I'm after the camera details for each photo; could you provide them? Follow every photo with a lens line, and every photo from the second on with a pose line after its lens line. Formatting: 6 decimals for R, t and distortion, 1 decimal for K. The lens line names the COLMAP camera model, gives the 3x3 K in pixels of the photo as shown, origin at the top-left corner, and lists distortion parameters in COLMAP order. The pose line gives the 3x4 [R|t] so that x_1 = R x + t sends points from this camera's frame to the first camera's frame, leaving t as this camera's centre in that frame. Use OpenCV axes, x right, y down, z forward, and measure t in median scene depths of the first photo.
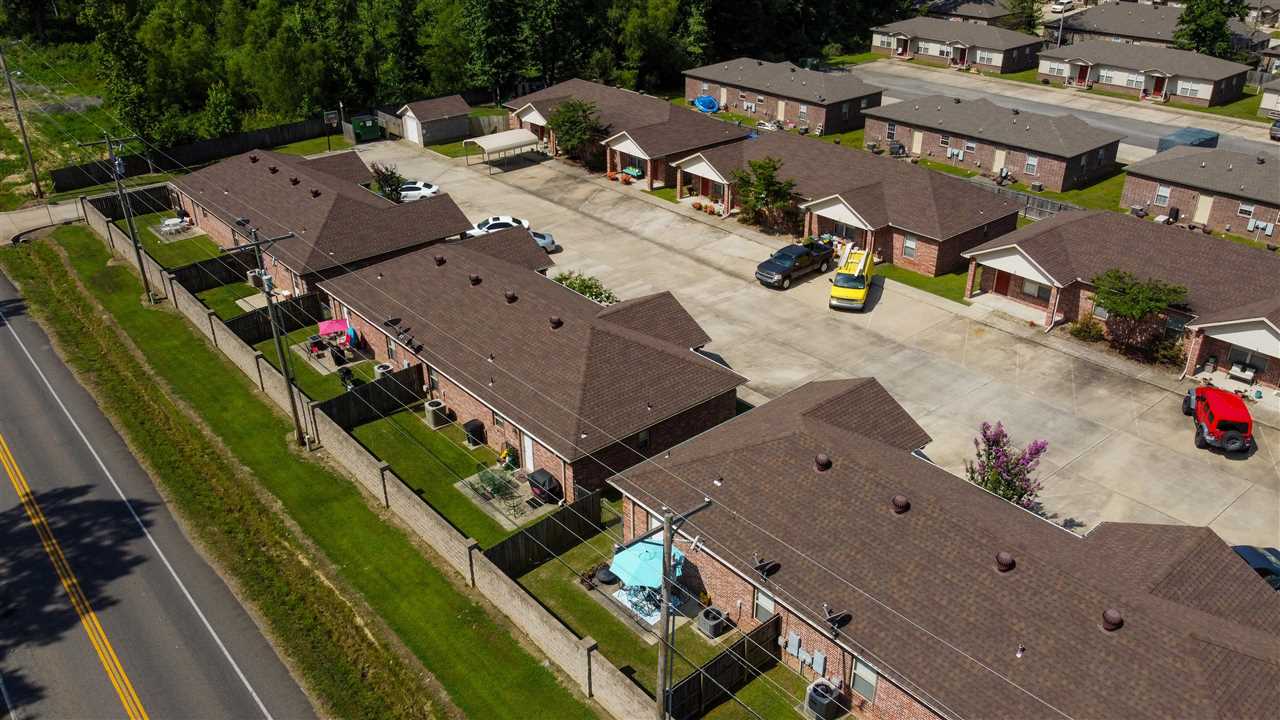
lens RADIAL K [[960.6, 0, 640.0], [0, 960.6, 360.0], [0, 0, 1]] dist [-0.005489, -0.001985]
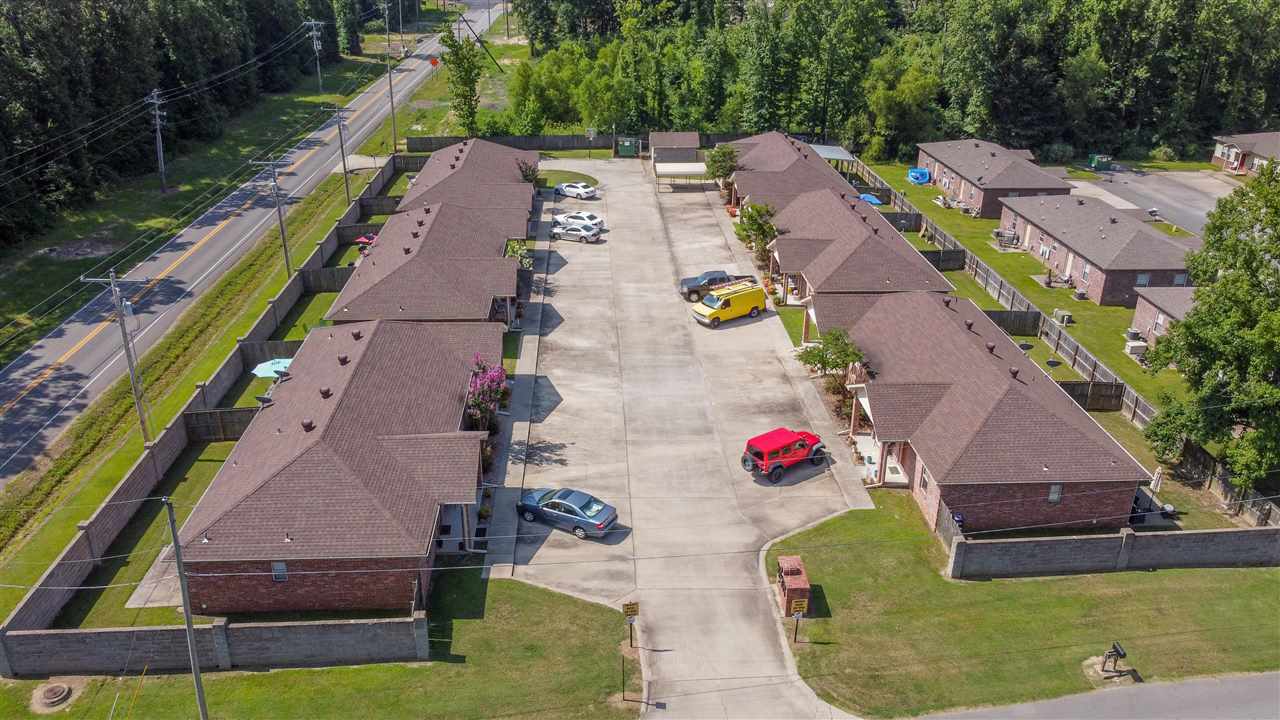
lens RADIAL K [[960.6, 0, 640.0], [0, 960.6, 360.0], [0, 0, 1]] dist [-0.005489, -0.001985]
pose [[0.800121, 0.261454, -0.539859, 0.605143], [-0.294346, 0.955334, 0.026421, -0.013655], [0.522653, 0.137766, 0.841341, -0.030558]]
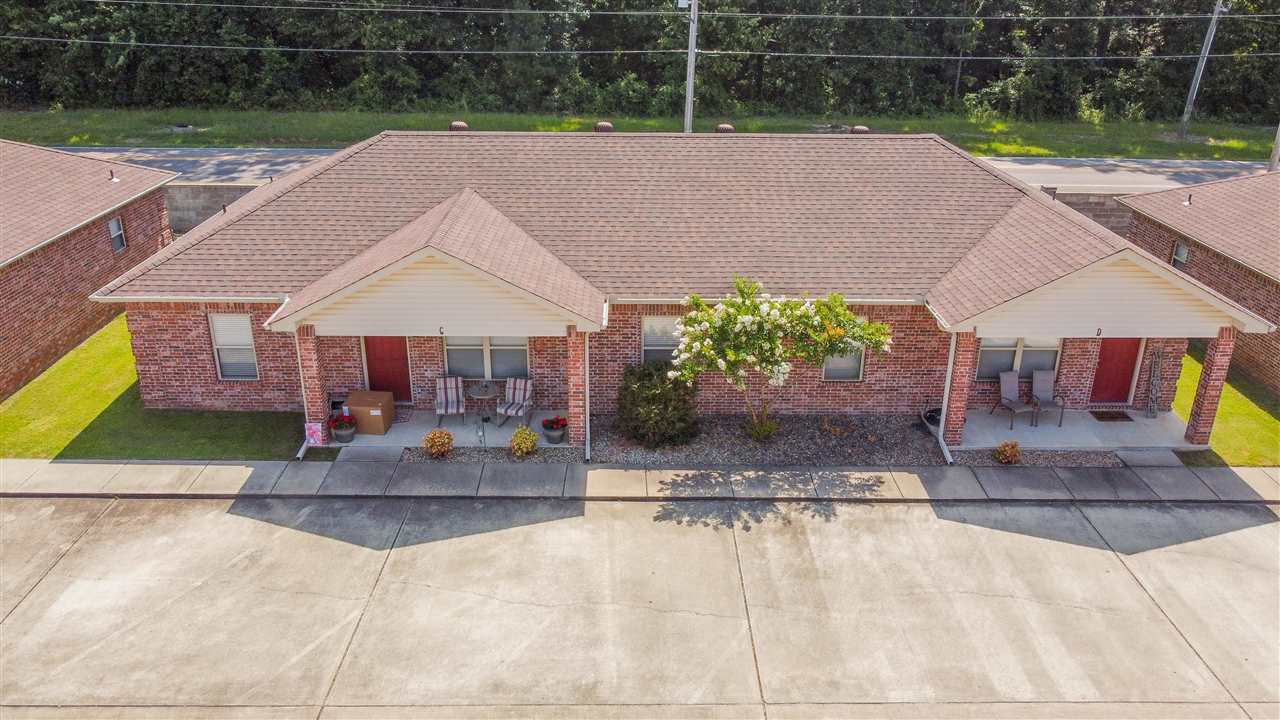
lens RADIAL K [[960.6, 0, 640.0], [0, 960.6, 360.0], [0, 0, 1]] dist [-0.005489, -0.001985]
pose [[-0.627797, 0.310254, -0.713872, 0.160175], [-0.370371, 0.687584, 0.624542, -0.189655], [0.684614, 0.656483, -0.316755, 0.759633]]
